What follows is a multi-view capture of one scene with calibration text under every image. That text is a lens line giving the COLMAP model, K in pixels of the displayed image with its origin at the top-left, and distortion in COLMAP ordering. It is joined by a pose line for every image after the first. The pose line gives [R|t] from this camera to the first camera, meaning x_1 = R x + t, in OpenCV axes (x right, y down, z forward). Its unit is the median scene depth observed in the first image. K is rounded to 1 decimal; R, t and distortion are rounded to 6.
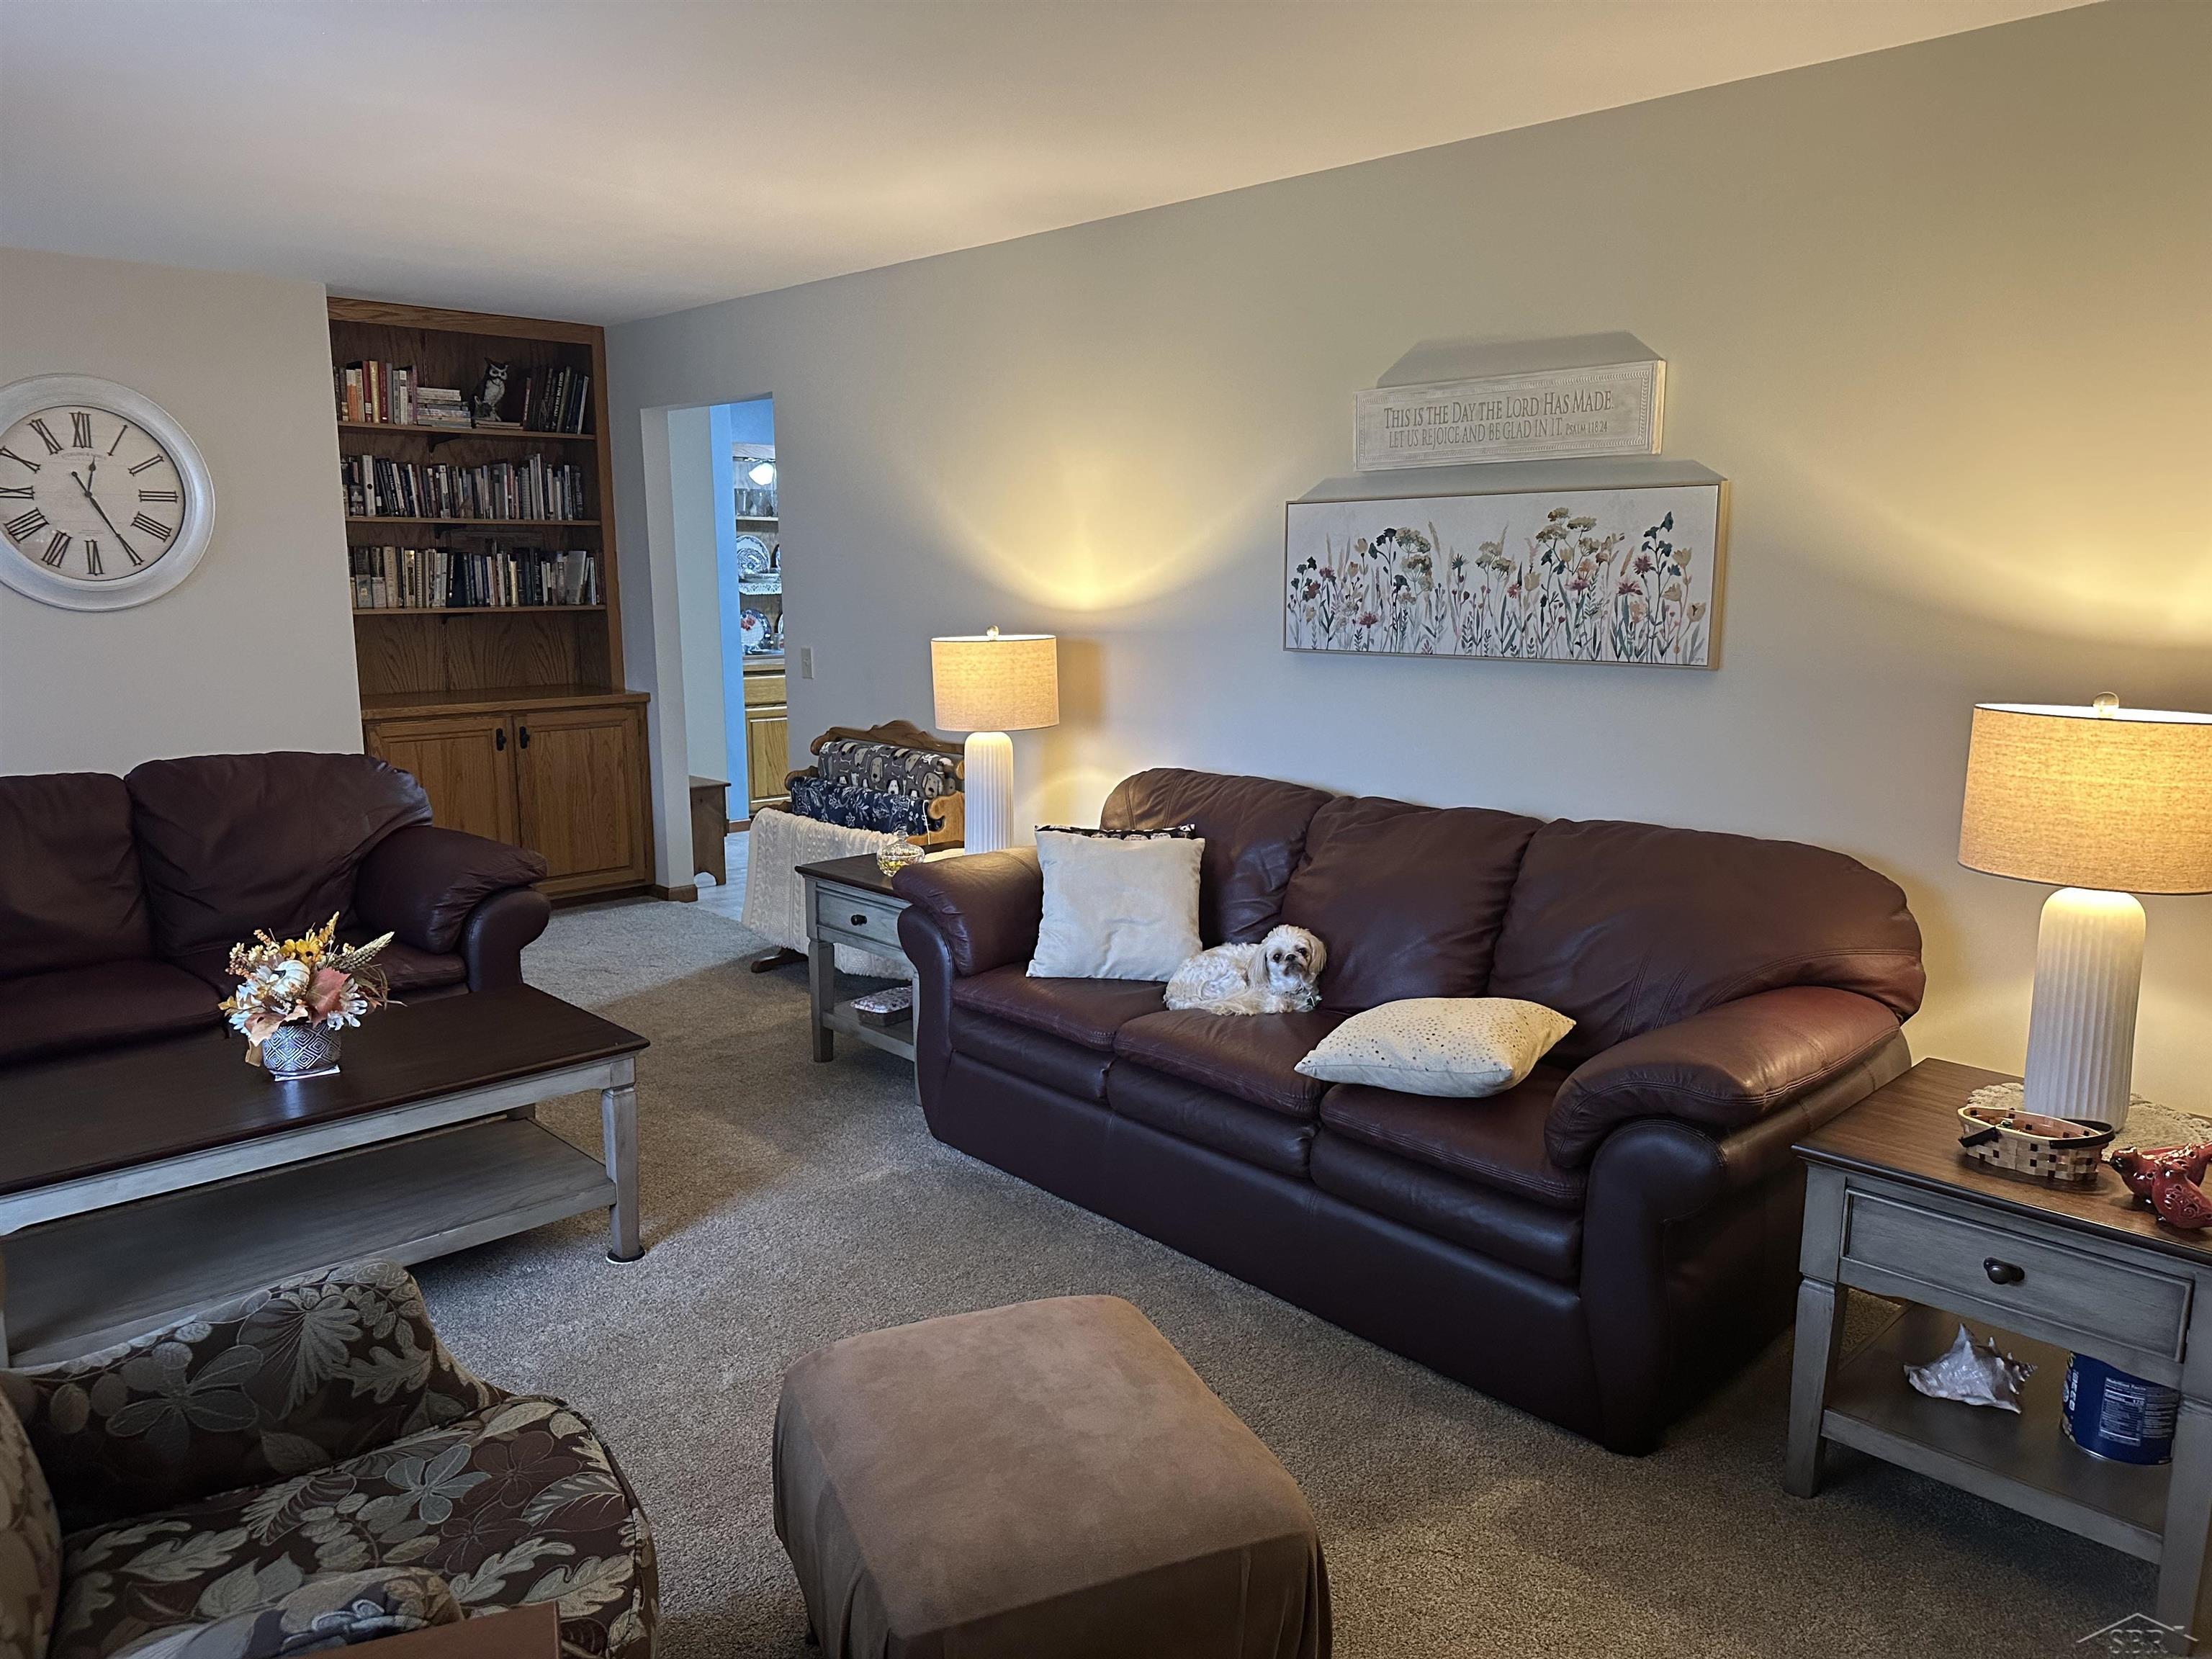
lens RADIAL K [[1539.6, 0, 1097.4], [0, 1539.6, 839.0], [0, 0, 1]] dist [0.058179, -0.018972]
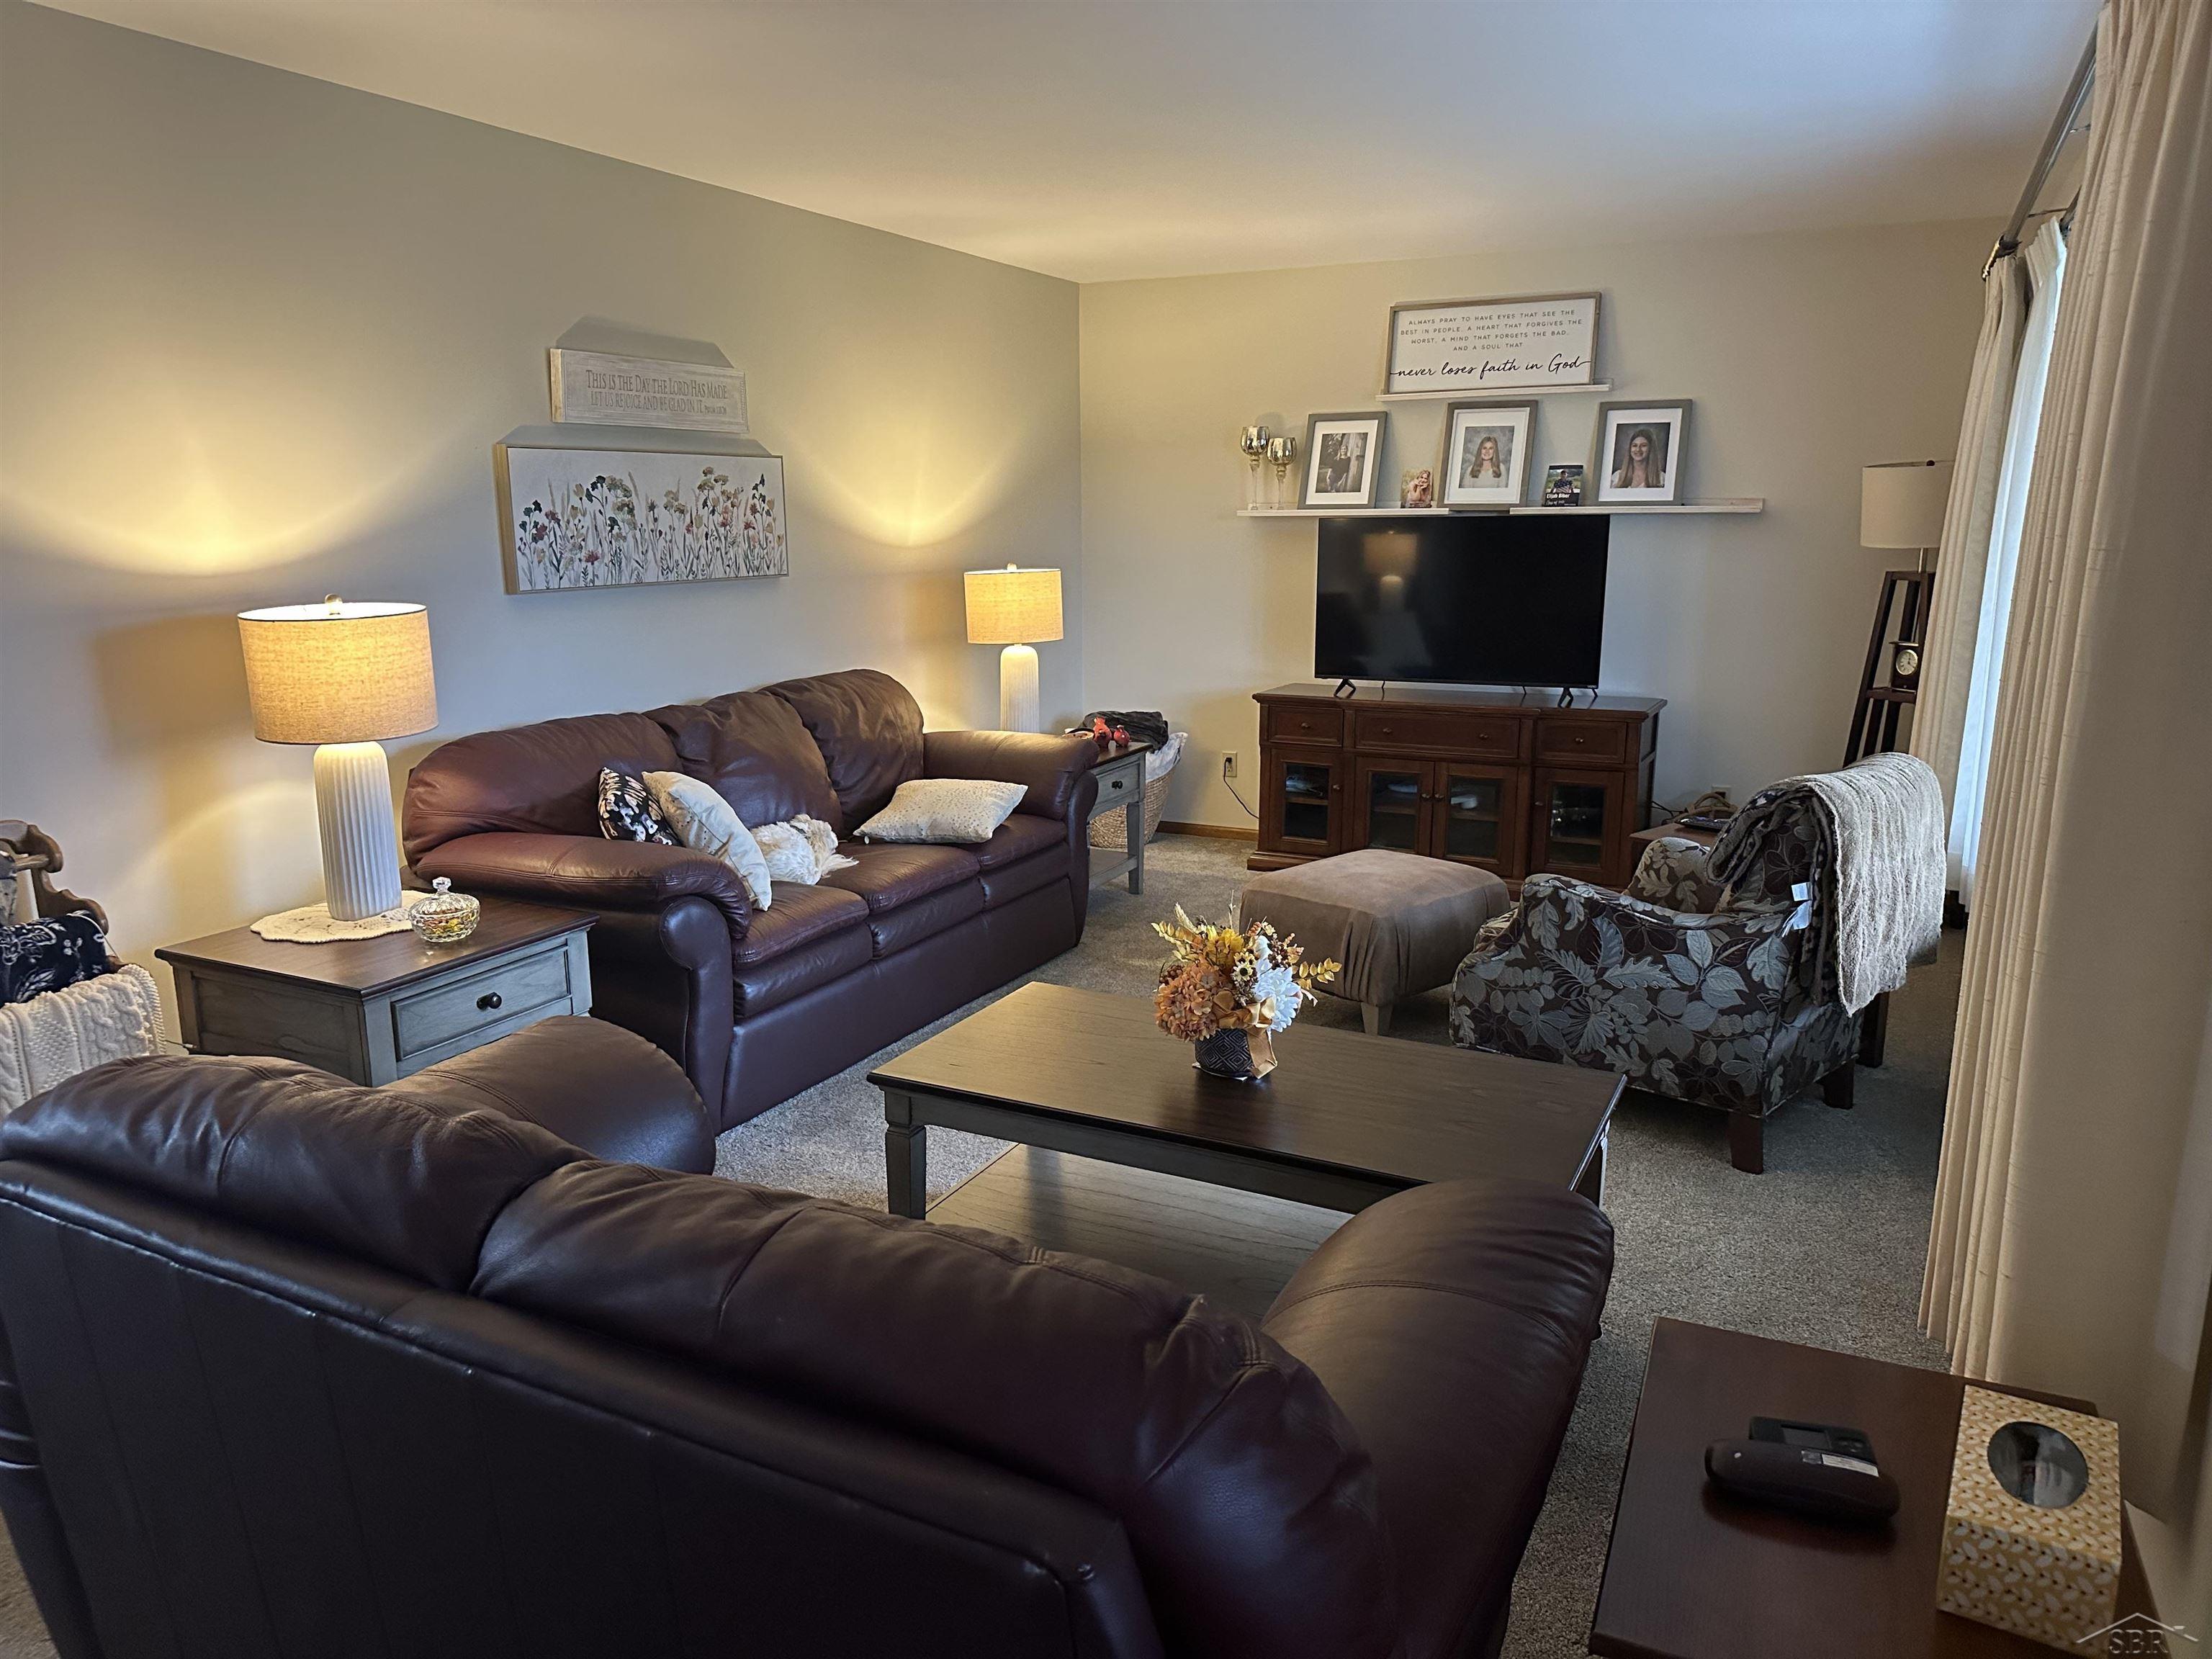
lens RADIAL K [[1539.6, 0, 1102.3], [0, 1539.6, 837.5], [0, 0, 1]] dist [0.058179, -0.018972]
pose [[-0.348996, -0.203678, 0.914722, -1.059484], [0.156935, 0.949608, 0.271321, -0.203564], [-0.923890, 0.238242, -0.299445, 1.081974]]
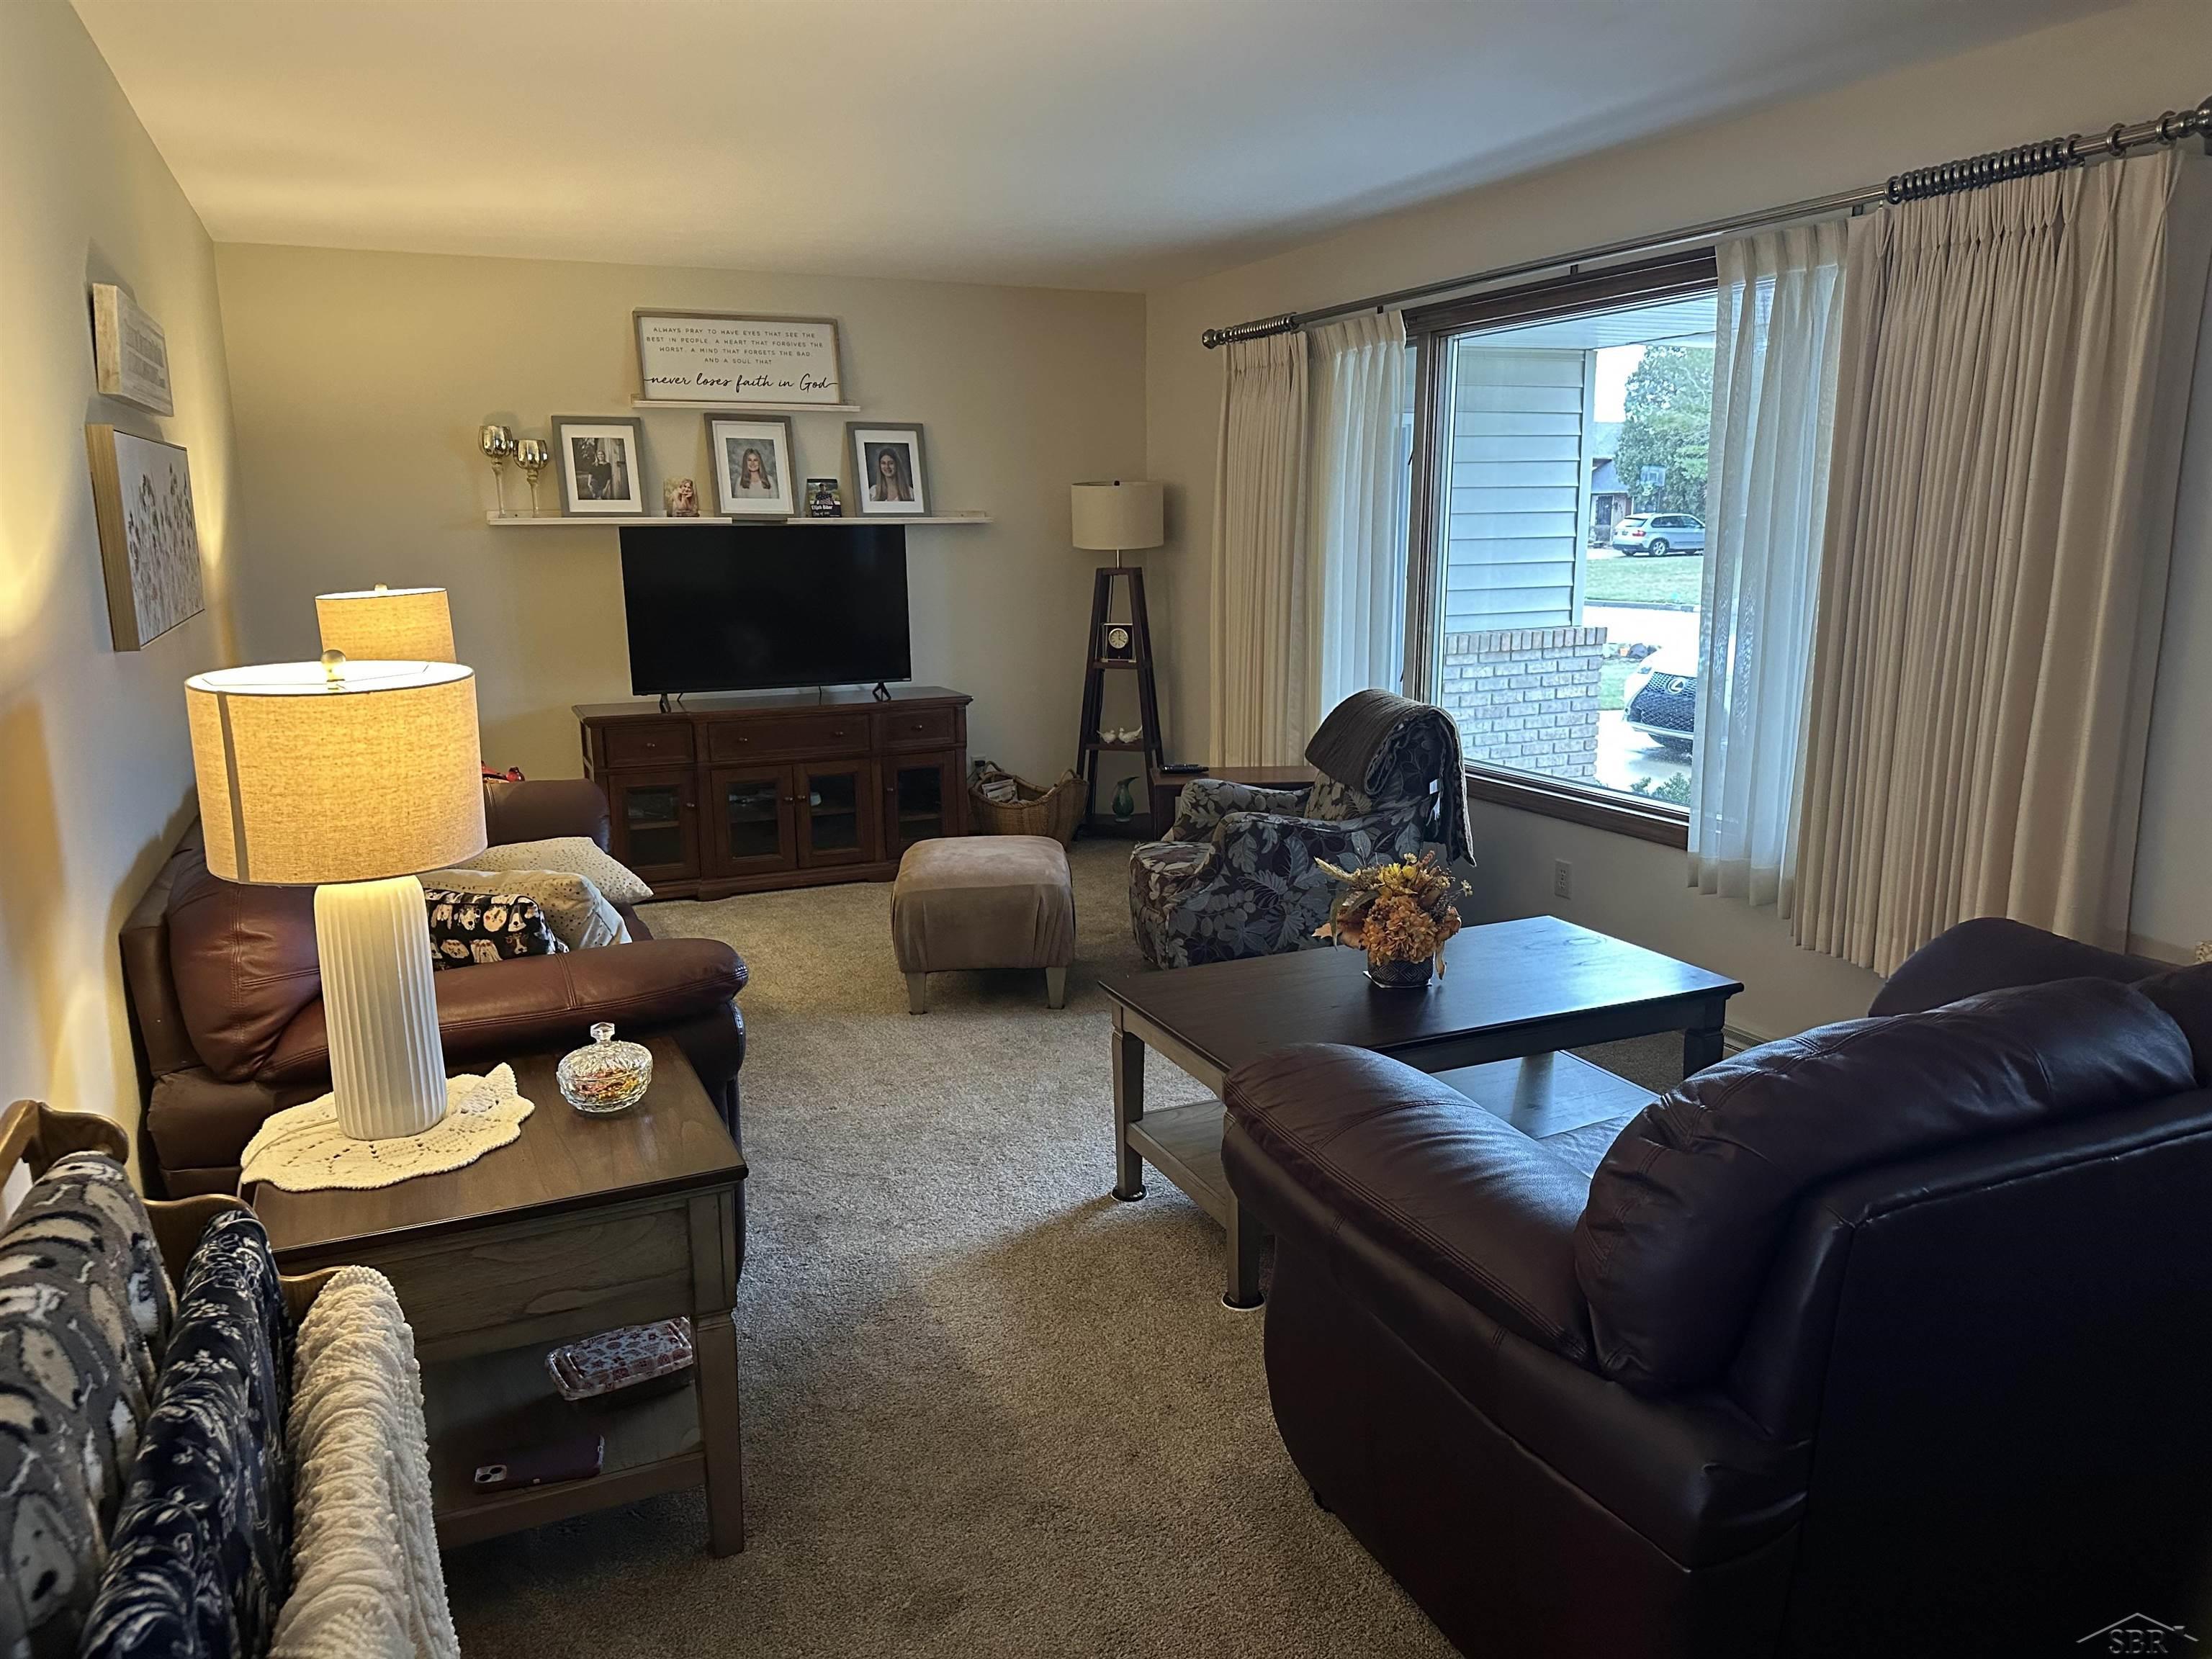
lens RADIAL K [[1539.6, 0, 1112.2], [0, 1539.6, 835.2], [0, 0, 1]] dist [0.058179, -0.018972]
pose [[-0.954104, -0.063327, 0.292705, -0.687731], [0.048475, 0.931840, 0.359616, -0.264144], [-0.295527, 0.357300, -0.886002, 1.463082]]
